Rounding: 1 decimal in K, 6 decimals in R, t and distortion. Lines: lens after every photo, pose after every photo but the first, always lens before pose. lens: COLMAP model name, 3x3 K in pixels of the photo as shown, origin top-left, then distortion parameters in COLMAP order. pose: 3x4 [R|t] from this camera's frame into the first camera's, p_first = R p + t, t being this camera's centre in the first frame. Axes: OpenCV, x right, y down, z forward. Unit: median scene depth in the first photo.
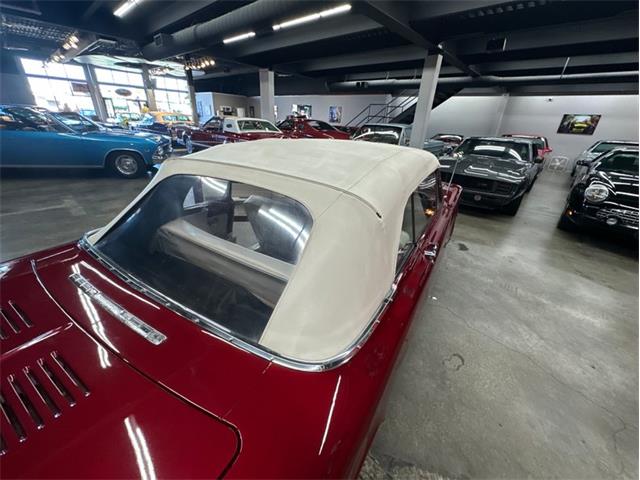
lens RADIAL K [[256.3, 0, 318.7], [0, 256.3, 240.8], [0, 0, 1]] dist [-0.002194, -0.000186]
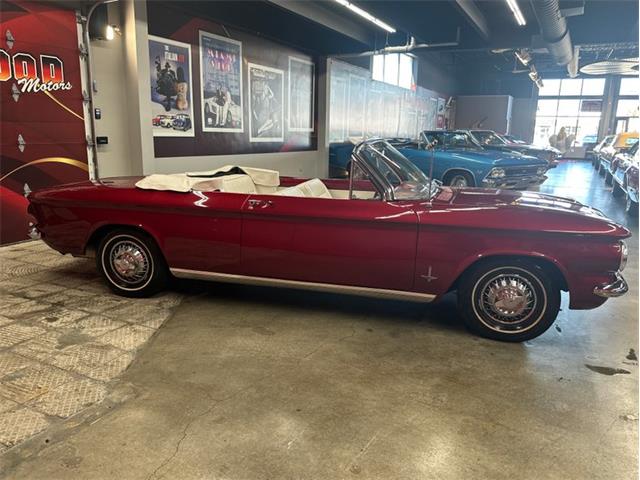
lens RADIAL K [[504.2, 0, 322.1], [0, 504.2, 240.7], [0, 0, 1]] dist [0.055671, -0.085349]
pose [[0.284610, 0.166825, -0.944016, 0.413246], [-0.418891, 0.907397, 0.034063, -0.000482], [0.862280, 0.385745, 0.328136, 0.074734]]
